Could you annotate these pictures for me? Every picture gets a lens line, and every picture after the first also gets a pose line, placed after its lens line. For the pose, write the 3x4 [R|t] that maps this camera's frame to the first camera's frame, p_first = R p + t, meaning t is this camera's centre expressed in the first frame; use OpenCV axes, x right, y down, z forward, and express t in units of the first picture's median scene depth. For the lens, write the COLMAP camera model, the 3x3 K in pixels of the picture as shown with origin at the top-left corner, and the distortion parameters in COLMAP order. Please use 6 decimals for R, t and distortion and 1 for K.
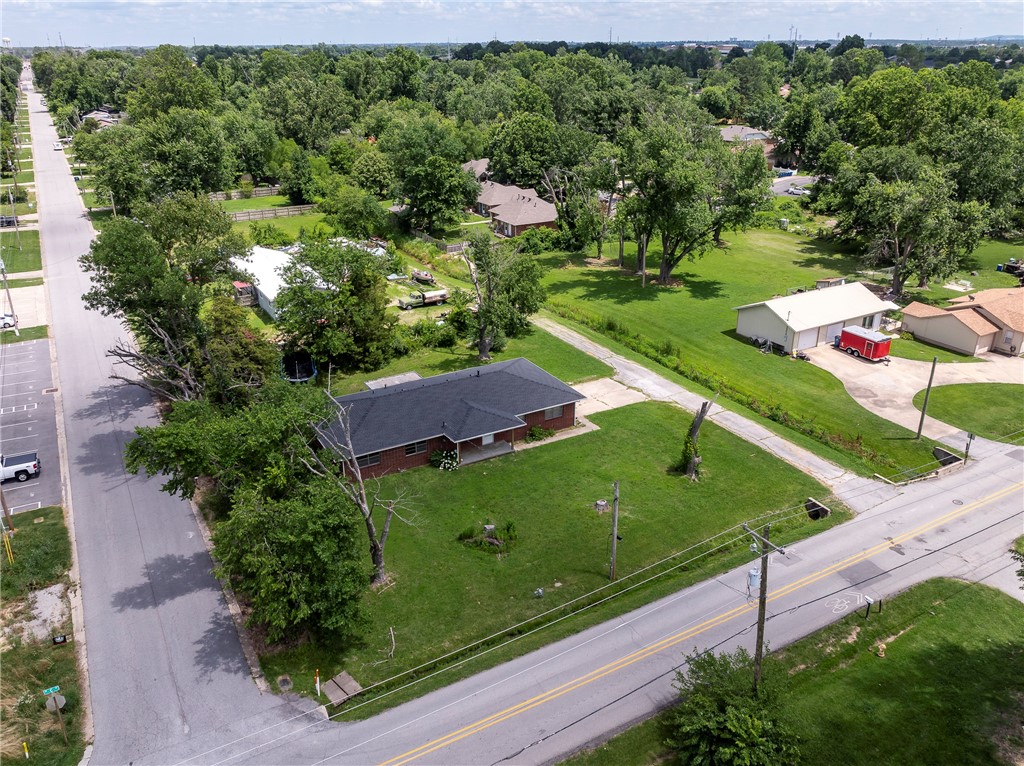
lens RADIAL K [[782.1, 0, 504.1], [0, 782.1, 383.6], [0, 0, 1]] dist [-0.000628, -0.005354]
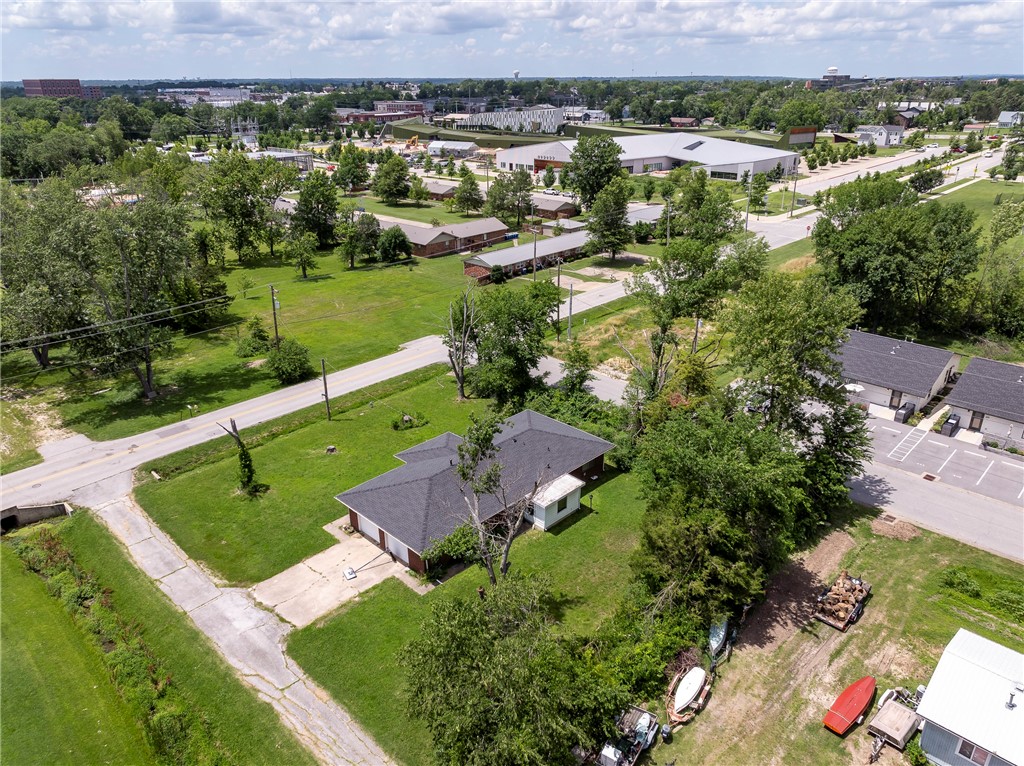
lens RADIAL K [[715.5, 0, 515.5], [0, 715.5, 385.6], [0, 0, 1]] dist [-0.004918, 0.006840]
pose [[-0.959115, 0.125635, -0.253604, 0.083077], [-0.098700, 0.691333, 0.715763, -0.584673], [0.265249, 0.711530, -0.650668, 1.264396]]
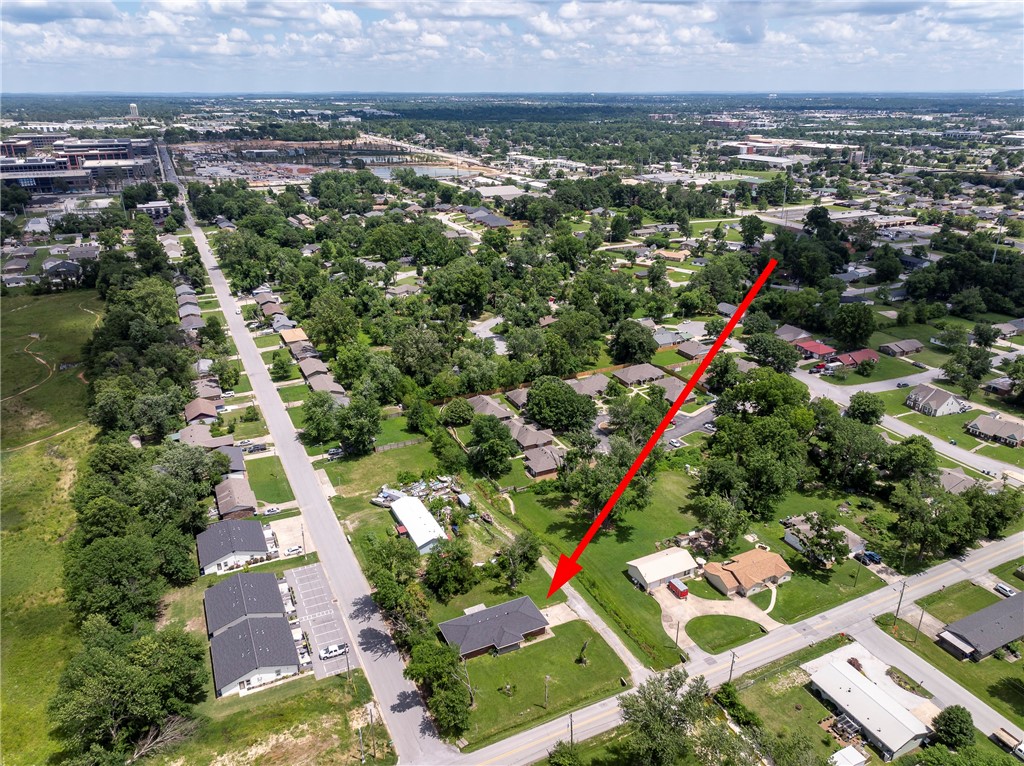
lens RADIAL K [[723.7, 0, 515.8], [0, 723.7, 381.2], [0, 0, 1]] dist [-0.005916, 0.010440]
pose [[0.998207, 0.029091, -0.052316, 0.080110], [-0.030611, 0.999126, -0.028481, -0.595904], [0.051441, 0.030032, 0.998224, -1.183622]]
